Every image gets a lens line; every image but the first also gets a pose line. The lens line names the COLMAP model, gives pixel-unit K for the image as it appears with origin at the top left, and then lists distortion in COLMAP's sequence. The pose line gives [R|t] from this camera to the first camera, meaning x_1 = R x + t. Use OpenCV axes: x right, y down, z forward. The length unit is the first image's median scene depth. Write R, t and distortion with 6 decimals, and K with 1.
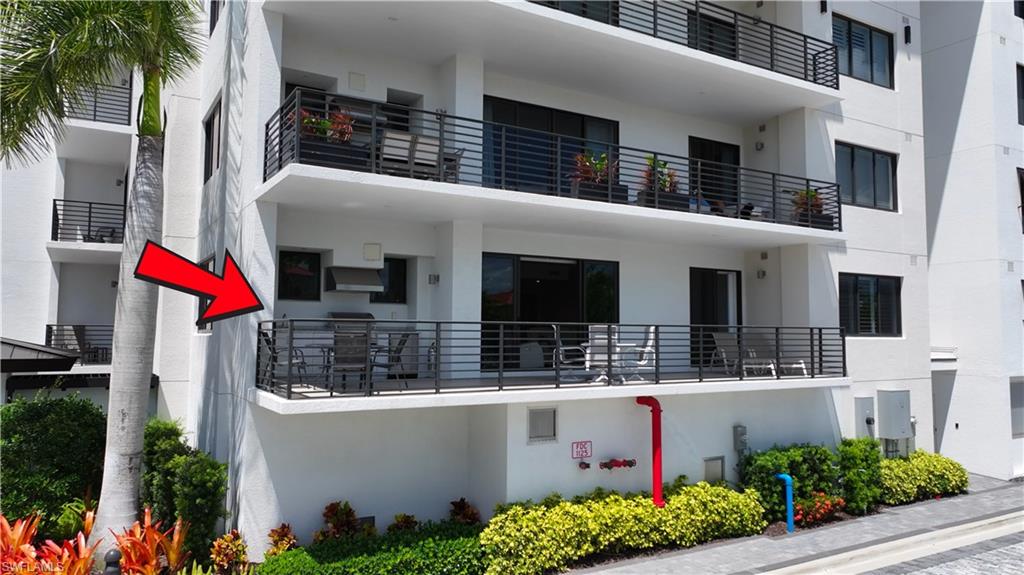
lens RADIAL K [[726.2, 0, 513.3], [0, 726.2, 285.7], [0, 0, 1]] dist [0.007513, -0.006008]
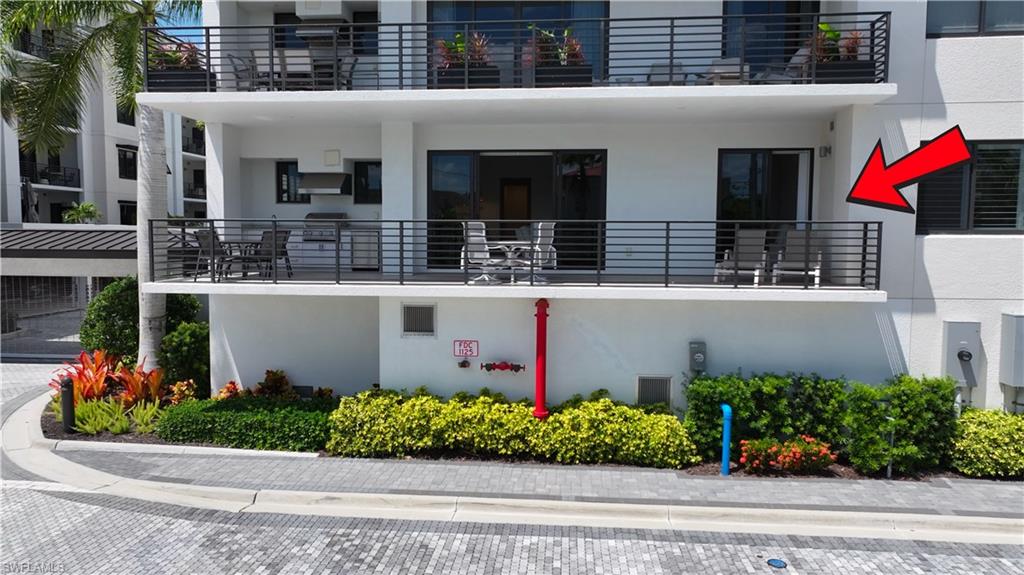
lens RADIAL K [[726.2, 0, 512.9], [0, 726.2, 287.1], [0, 0, 1]] dist [0.007513, -0.006008]
pose [[0.804661, 0.041961, -0.592250, 0.699694], [0.039274, 0.991553, 0.123610, 0.023060], [0.592434, -0.122724, 0.796217, 0.254099]]
